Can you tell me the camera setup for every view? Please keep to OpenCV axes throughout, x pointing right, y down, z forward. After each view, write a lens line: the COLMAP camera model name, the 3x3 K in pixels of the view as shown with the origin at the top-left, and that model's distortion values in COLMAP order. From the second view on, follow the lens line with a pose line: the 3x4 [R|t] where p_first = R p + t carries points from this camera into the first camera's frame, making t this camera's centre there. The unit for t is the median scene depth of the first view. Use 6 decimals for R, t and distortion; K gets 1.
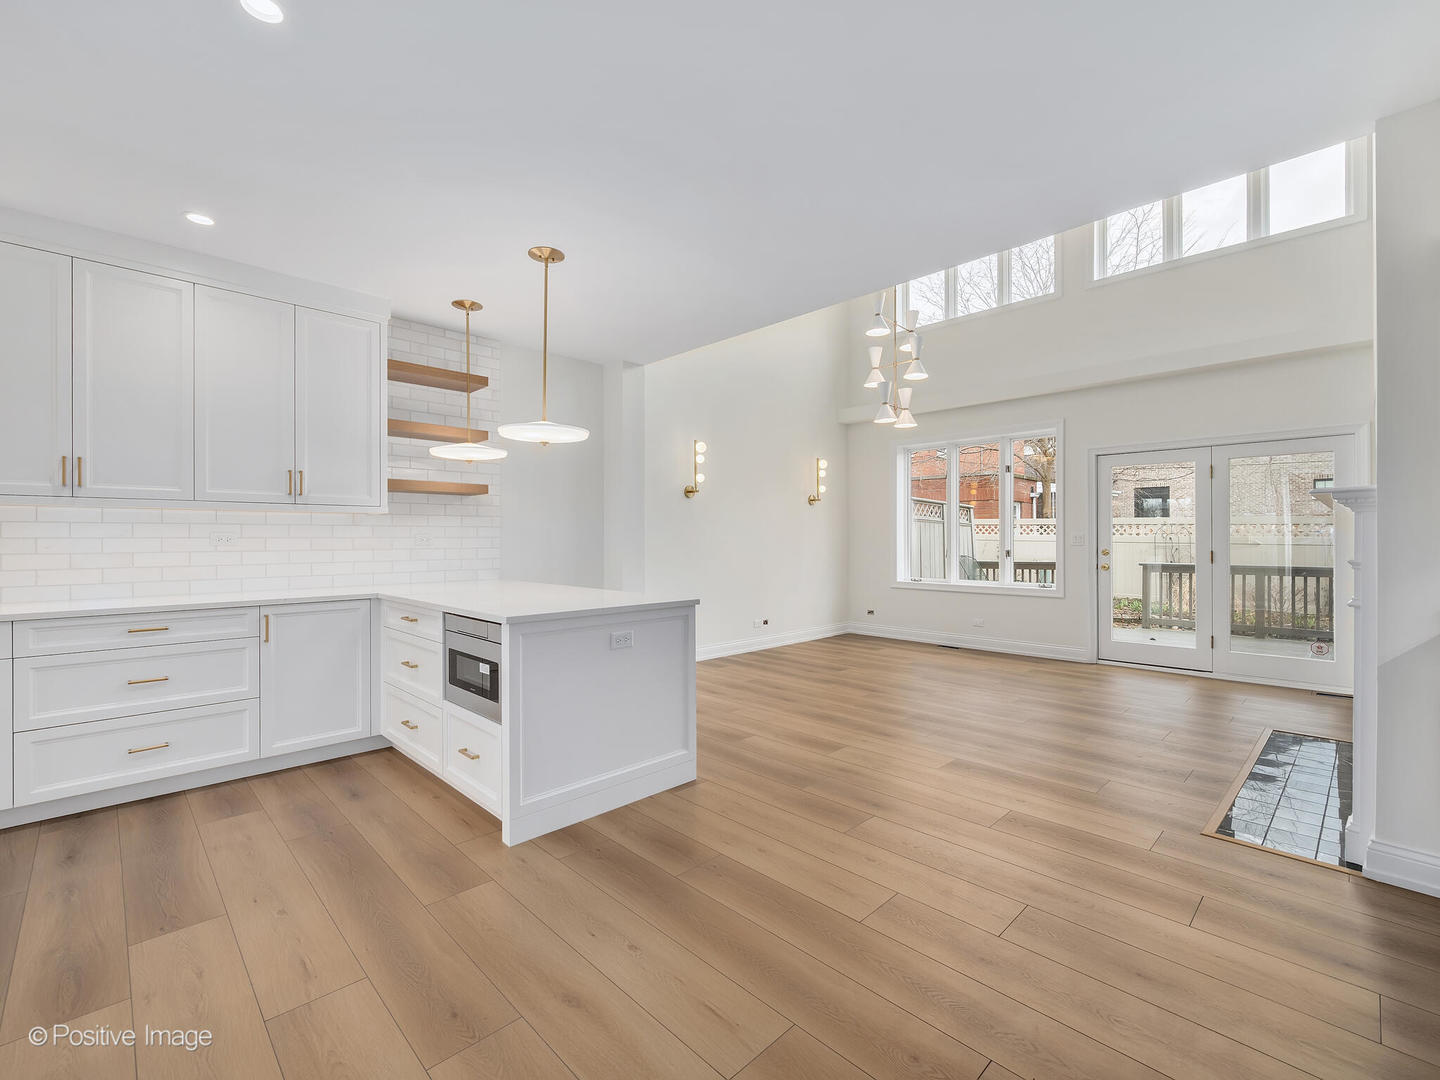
lens RADIAL K [[648.4, 0, 720.0], [0, 648.4, 540.0], [0, 0, 1]] dist [0.002289, -0.000096]
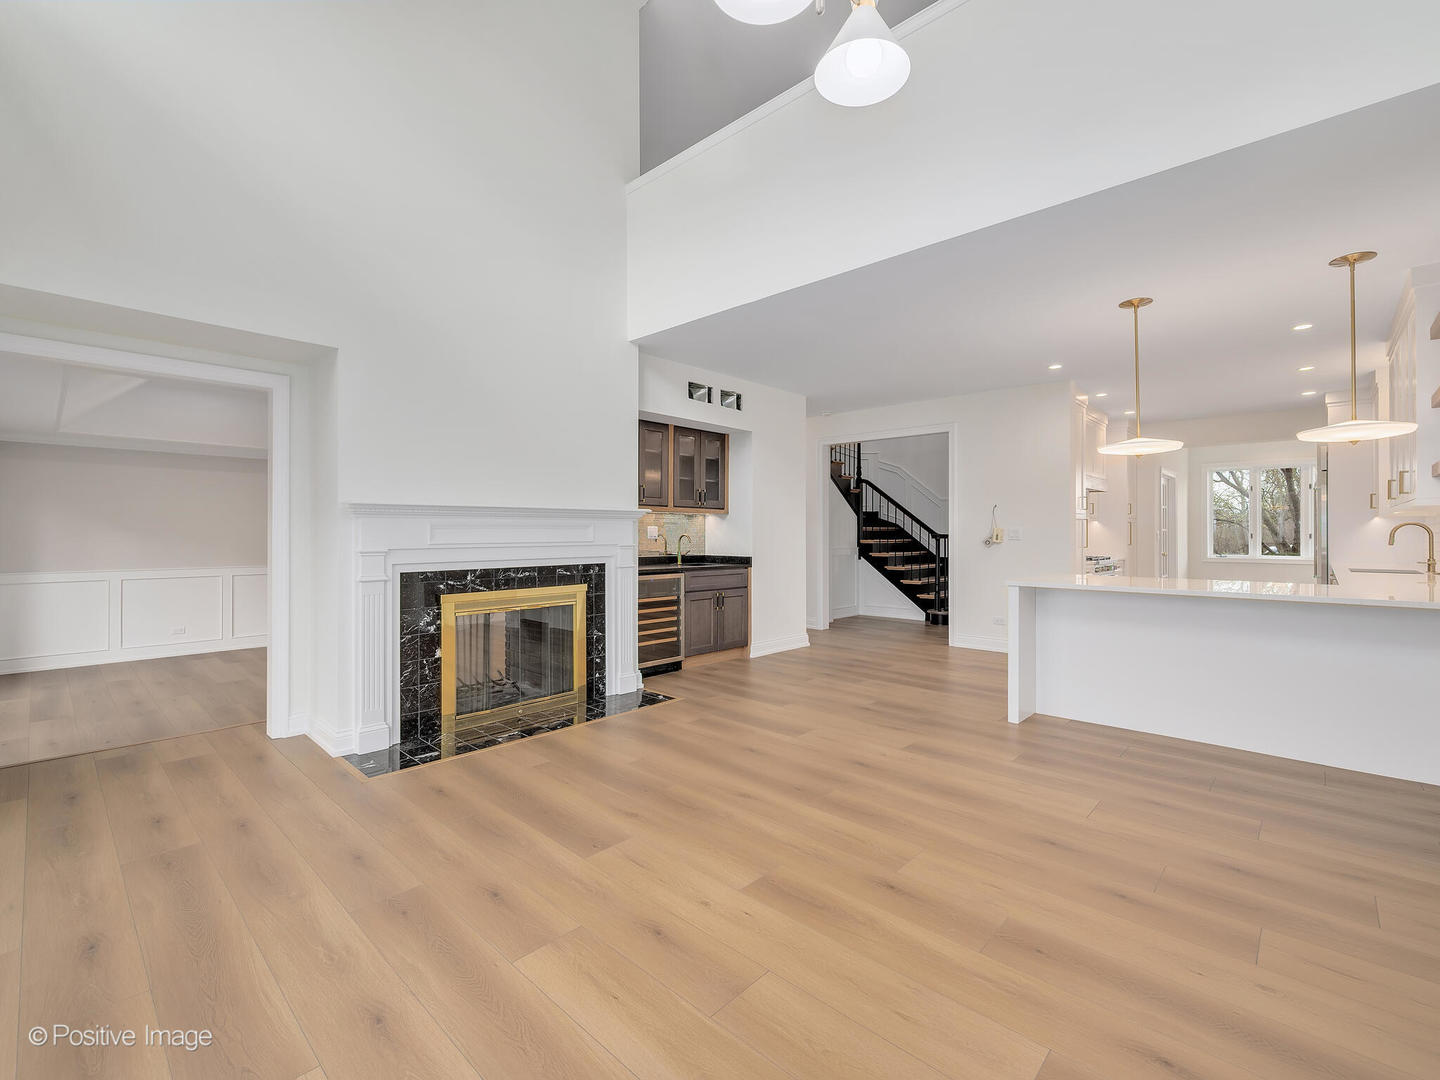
lens RADIAL K [[720.7, 0, 720.0], [0, 720.7, 540.0], [0, 0, 1]] dist [0.003638, 0.000413]
pose [[-0.997876, -0.000171, -0.065148, 0.301984], [-0.001080, 0.999903, 0.013918, -0.003942], [0.065140, 0.013959, -0.997779, 1.157418]]
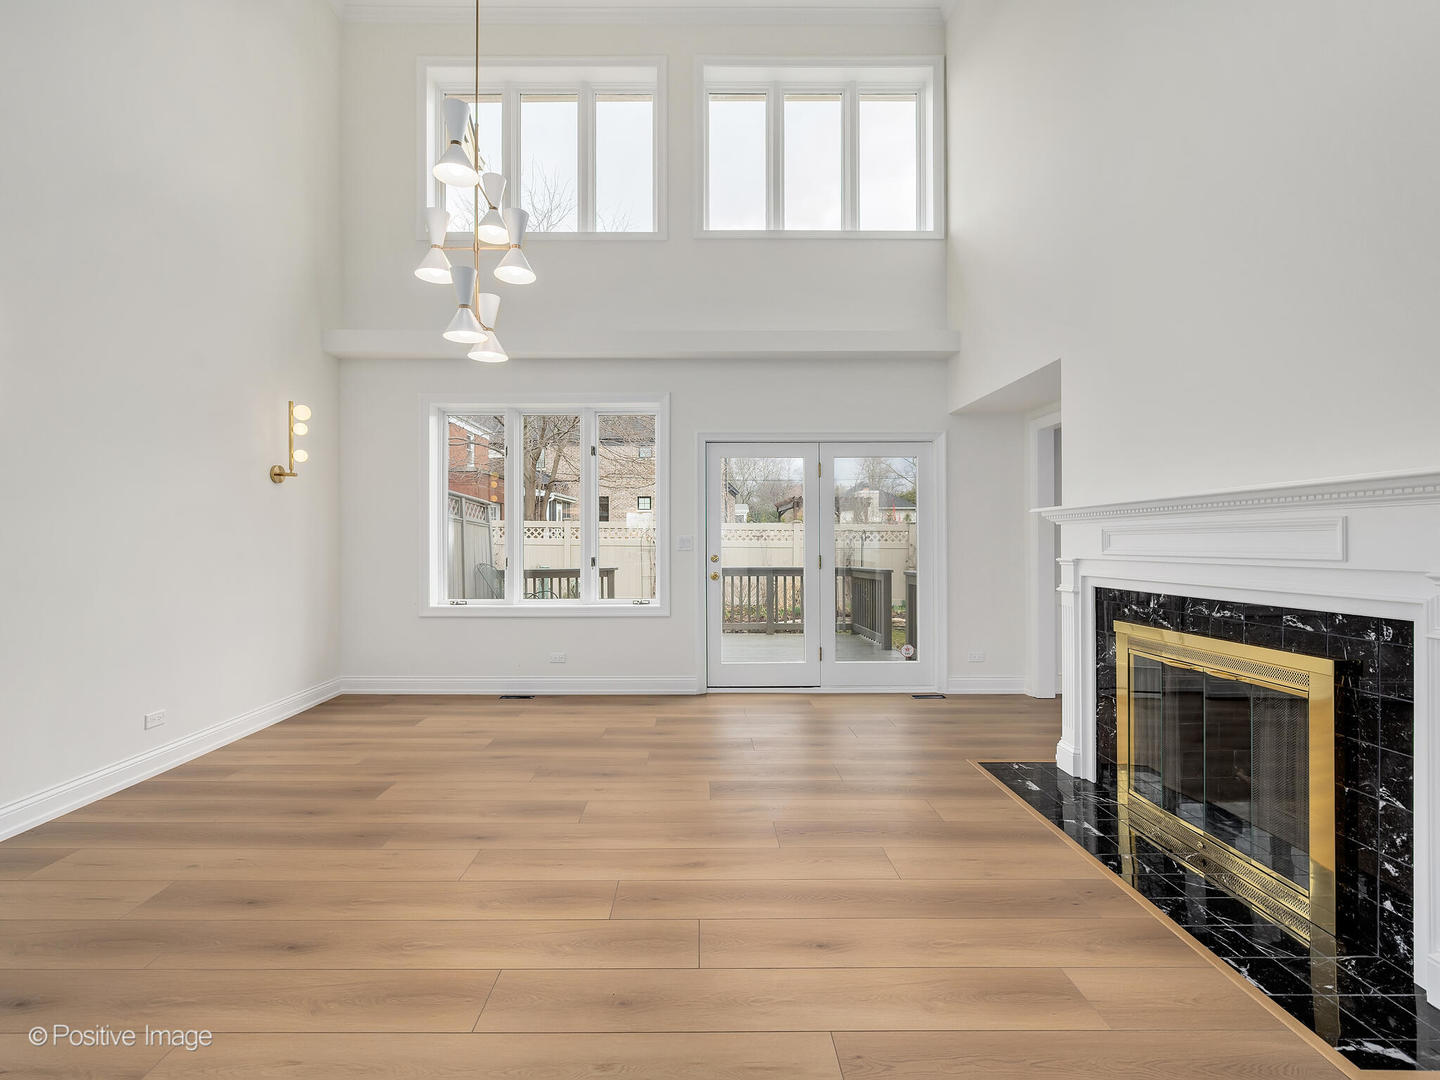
lens RADIAL K [[648.4, 0, 720.0], [0, 648.4, 540.0], [0, 0, 1]] dist [0.002289, -0.000096]
pose [[0.682350, 0.000366, 0.731025, -0.008894], [0.004379, 0.999980, -0.004588, -0.000730], [-0.731012, 0.006332, 0.682335, 0.391281]]
